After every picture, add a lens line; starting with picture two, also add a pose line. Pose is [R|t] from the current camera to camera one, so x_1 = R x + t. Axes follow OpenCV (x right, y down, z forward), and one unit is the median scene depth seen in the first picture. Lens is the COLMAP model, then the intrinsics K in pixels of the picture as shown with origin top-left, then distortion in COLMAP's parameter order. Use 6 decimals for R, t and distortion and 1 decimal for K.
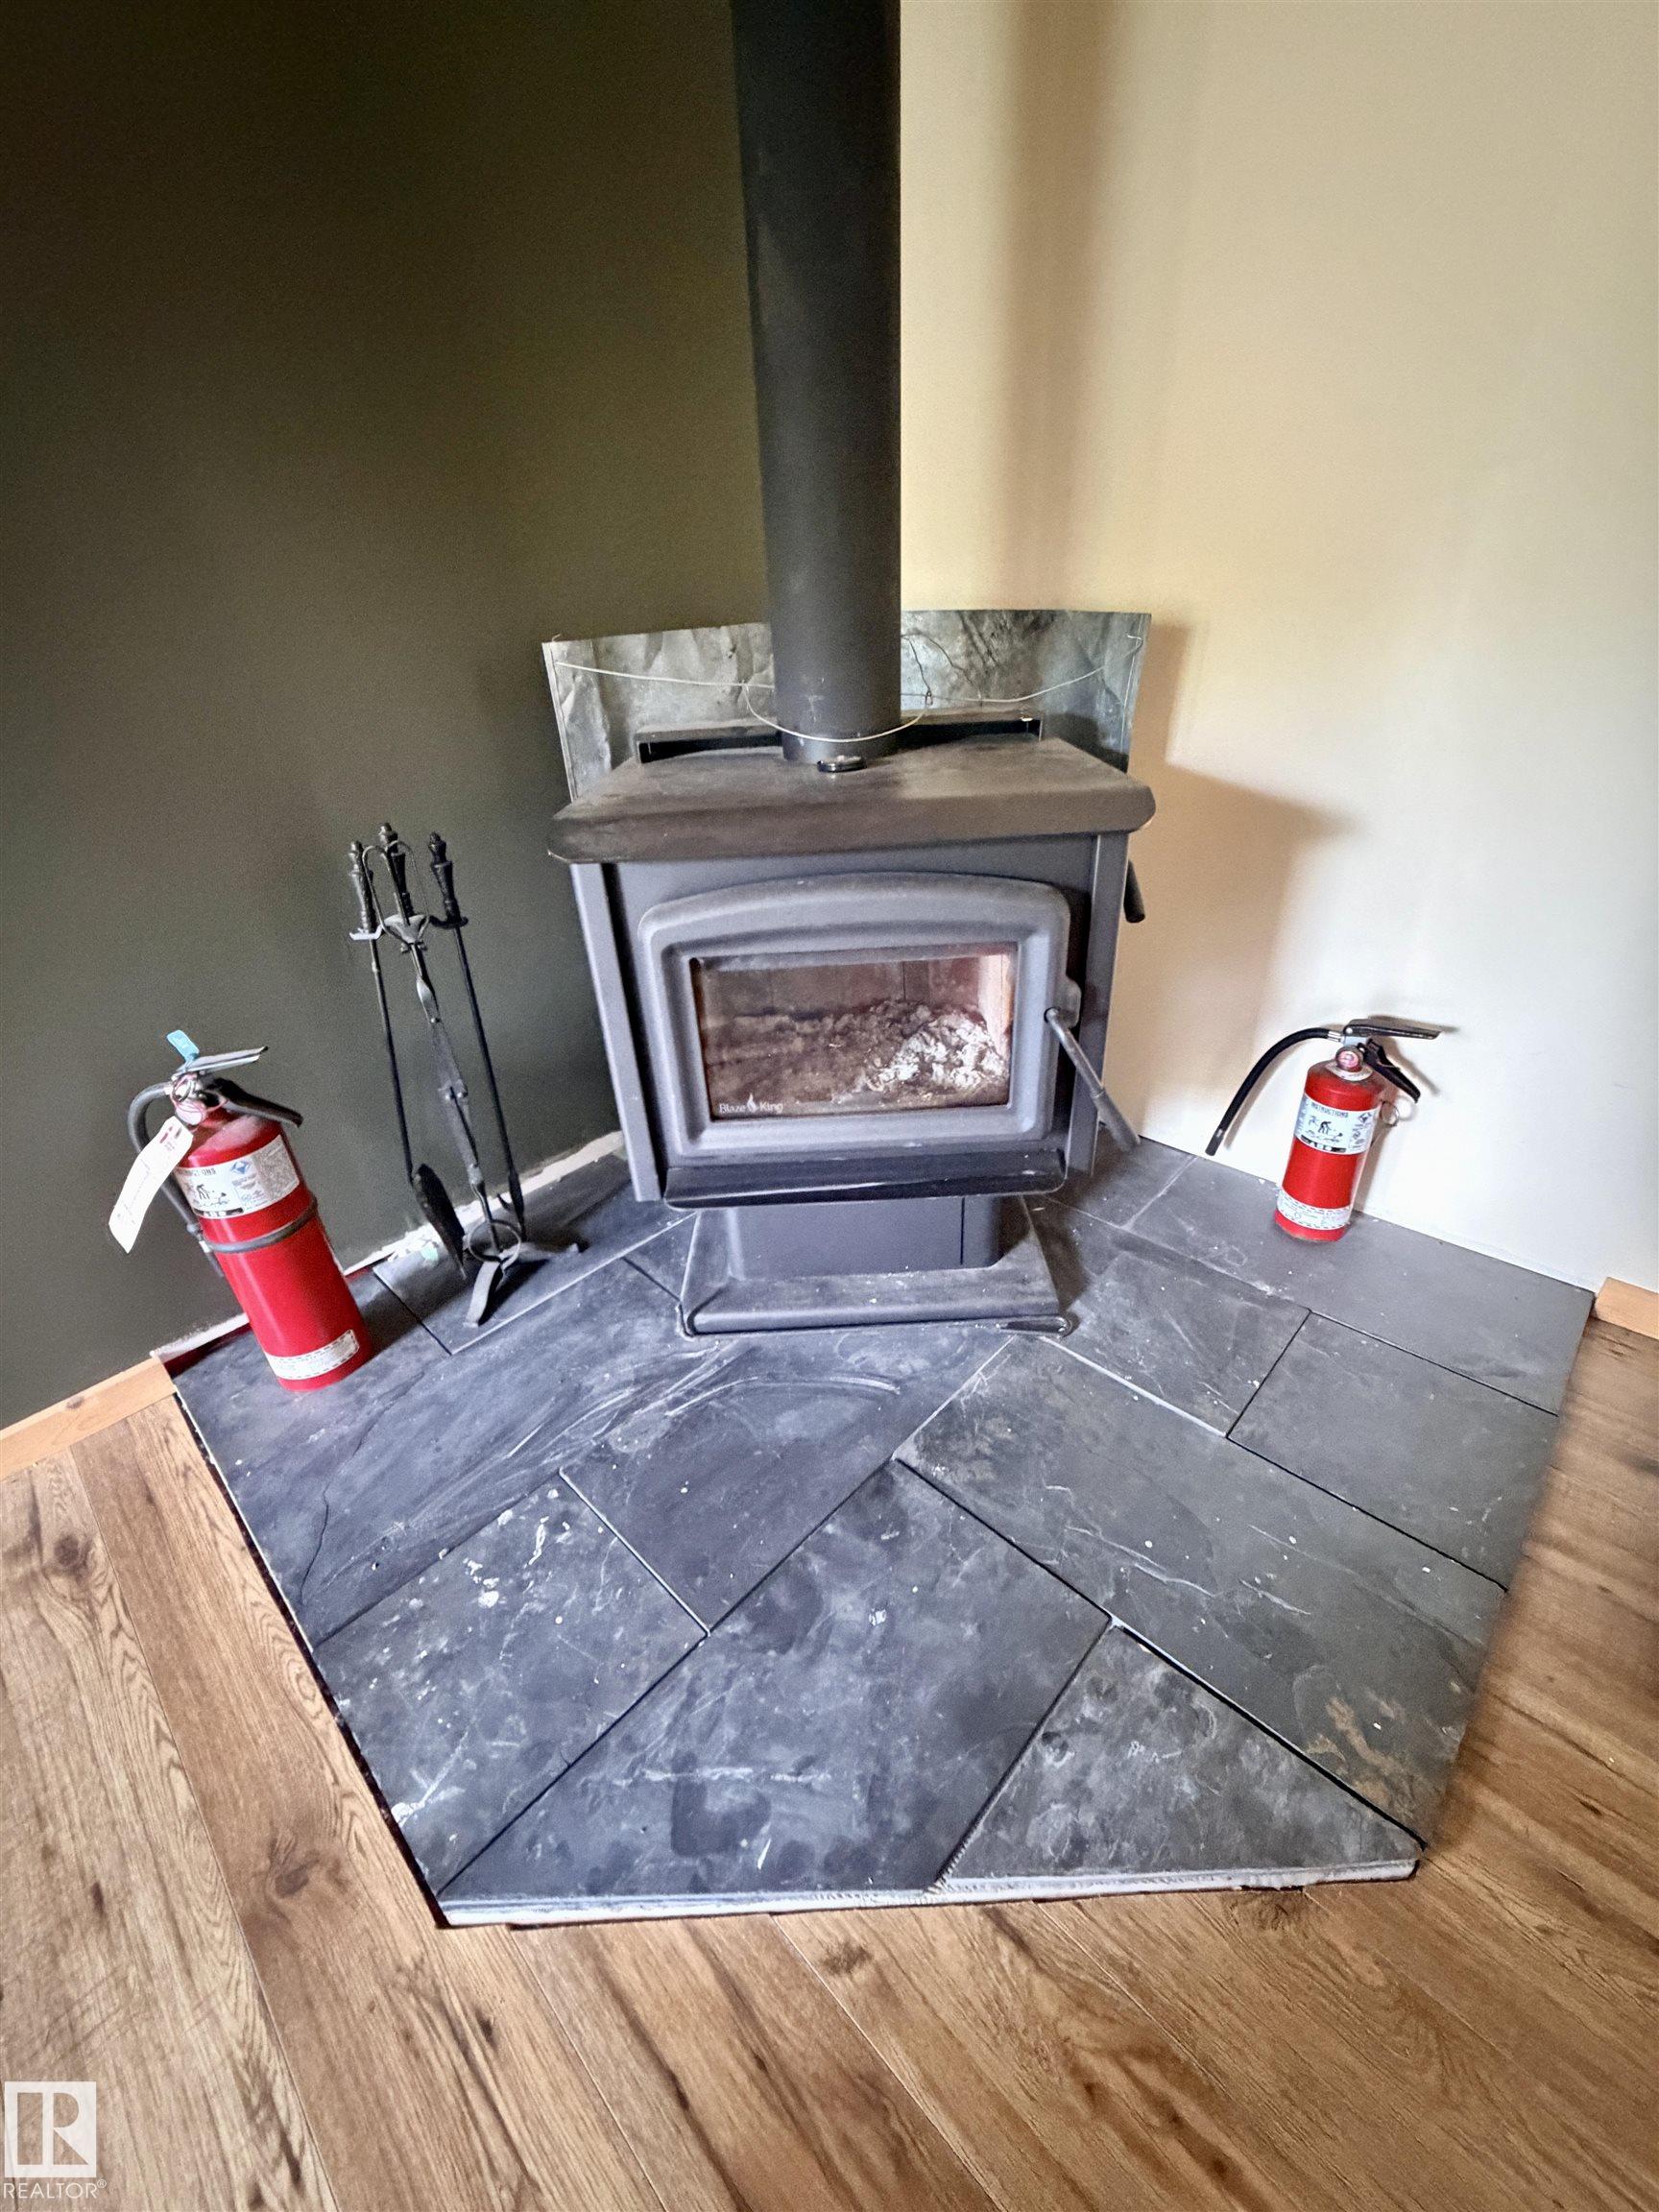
lens RADIAL K [[879.5, 0, 833.8], [0, 879.5, 1099.9], [0, 0, 1]] dist [-0.000322, -0.000579]
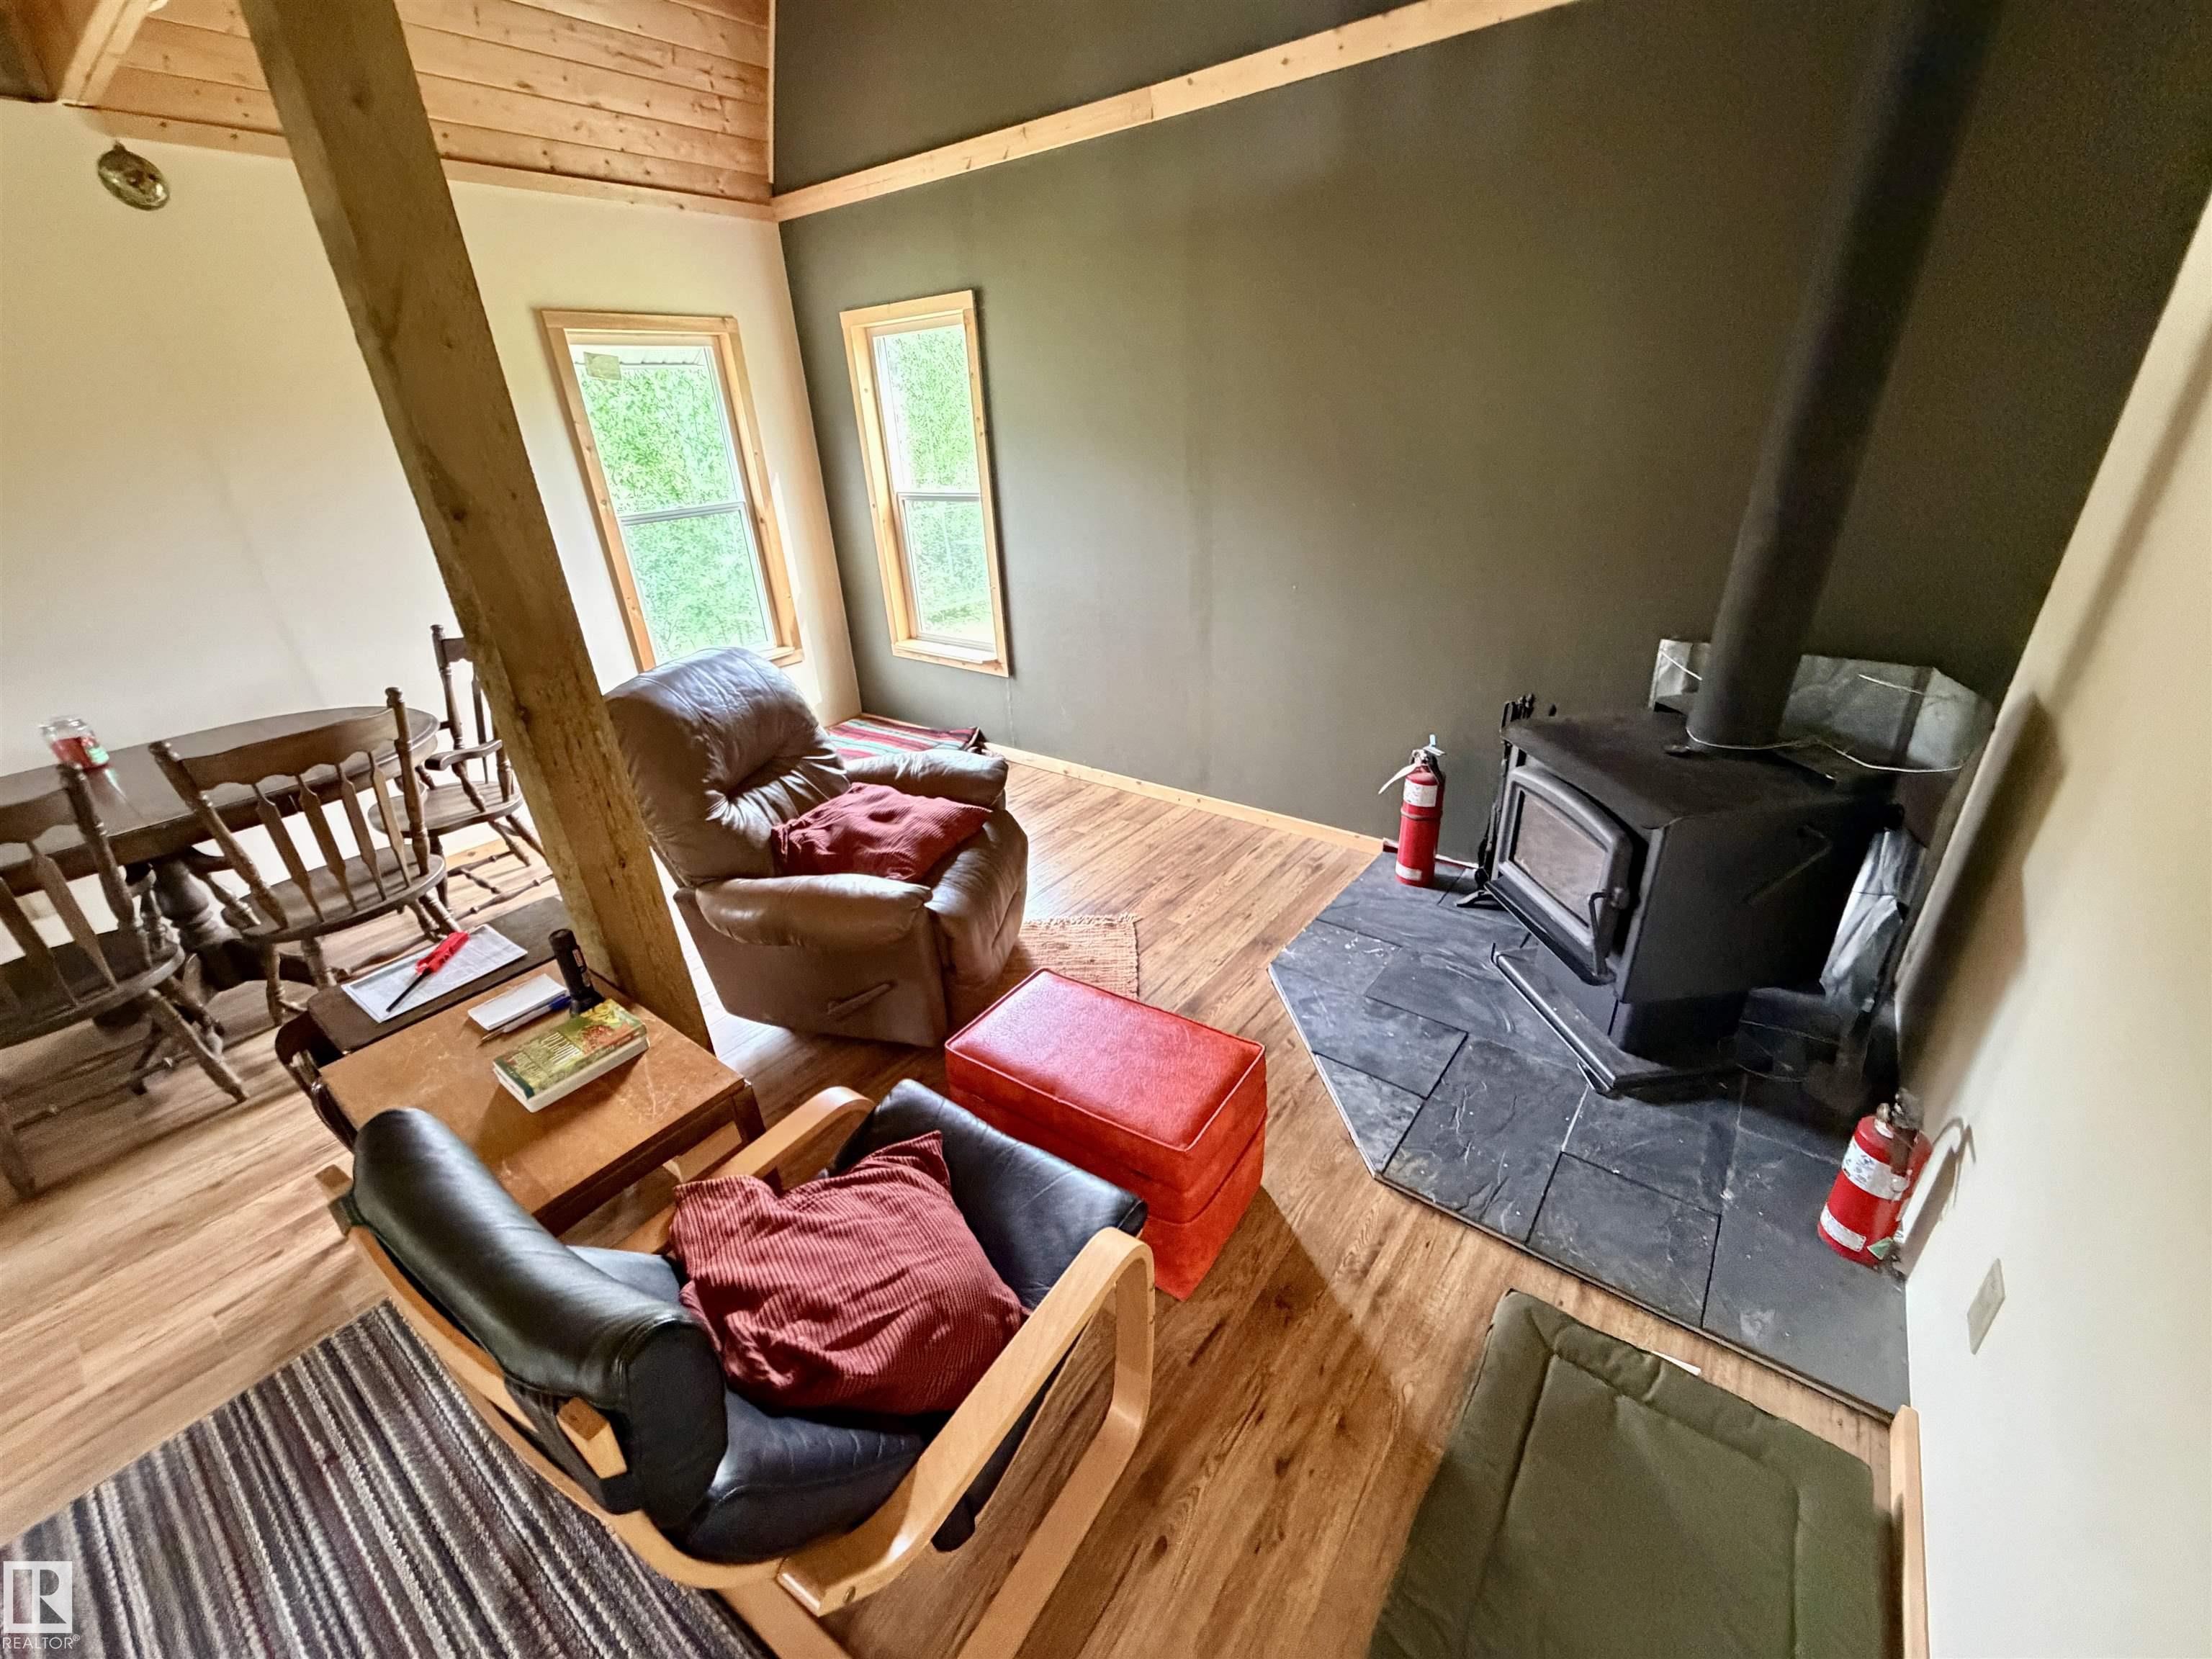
lens RADIAL K [[879.2, 0, 1099.5], [0, 879.2, 827.7], [0, 0, 1]] dist [0.000625, 0.000023]
pose [[0.100708, 0.475399, -0.873987, 1.559831], [-0.439155, 0.809486, 0.389711, -0.425260], [0.892749, 0.344569, 0.290296, -0.575461]]
